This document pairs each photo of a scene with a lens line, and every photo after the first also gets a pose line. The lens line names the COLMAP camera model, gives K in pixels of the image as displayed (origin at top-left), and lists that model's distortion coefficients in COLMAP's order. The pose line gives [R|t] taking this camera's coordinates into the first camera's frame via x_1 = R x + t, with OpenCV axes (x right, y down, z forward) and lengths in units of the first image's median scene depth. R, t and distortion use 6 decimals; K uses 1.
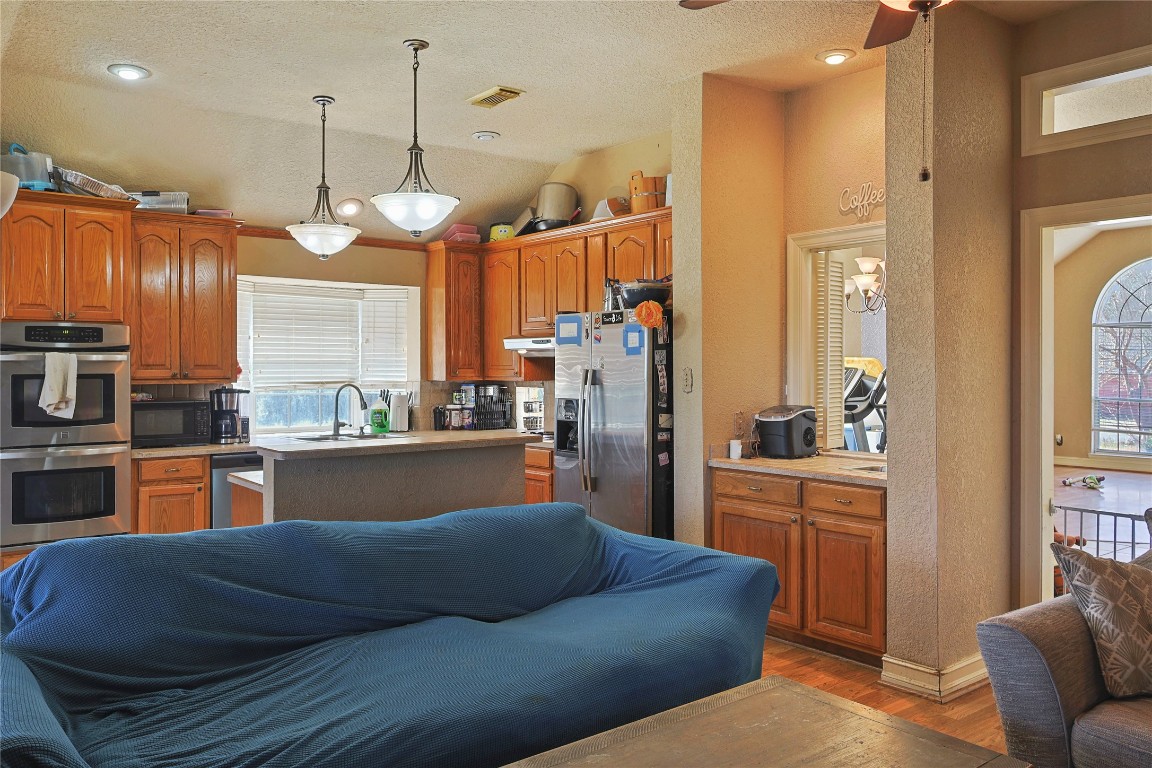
lens RADIAL K [[881.5, 0, 576.2], [0, 881.5, 367.2], [0, 0, 1]] dist [0.000720, -0.003777]
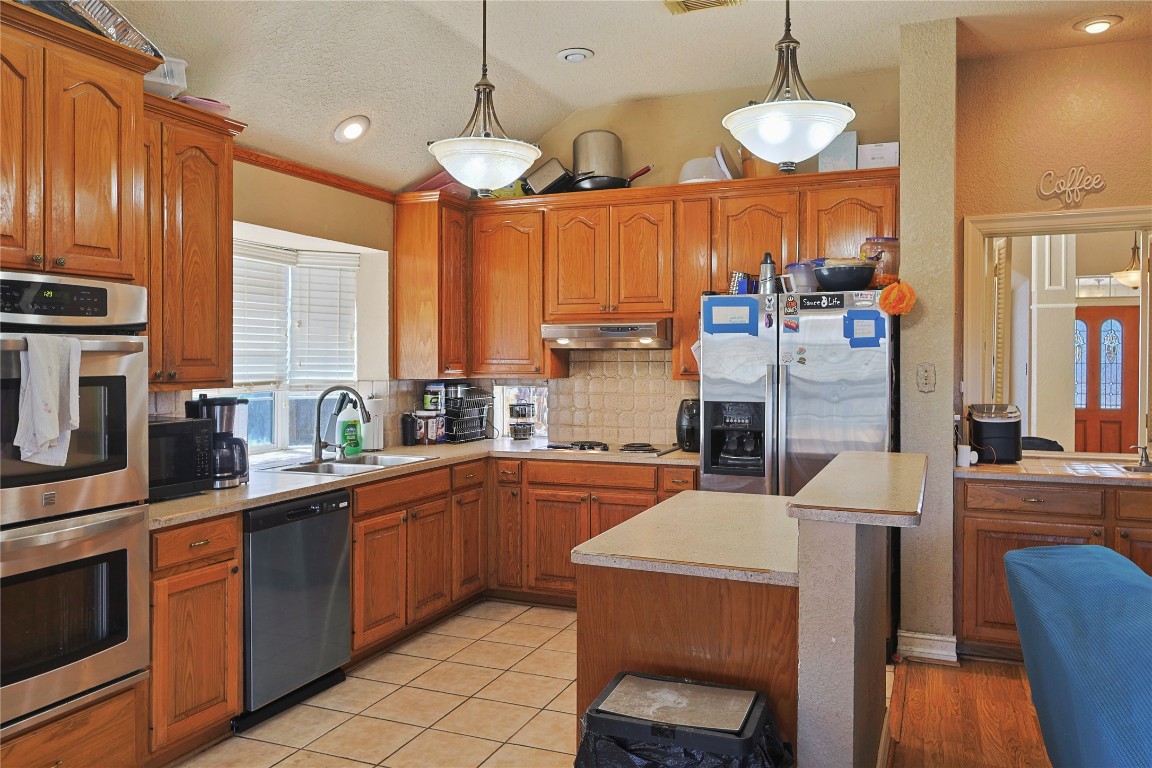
lens RADIAL K [[861.8, 0, 577.4], [0, 861.8, 363.1], [0, 0, 1]] dist [0.000497, 0.003458]
pose [[0.873716, -0.002175, 0.486431, -0.498200], [-0.000450, 0.999986, 0.005279, -0.002939], [-0.486436, -0.004831, 0.873703, 0.381615]]
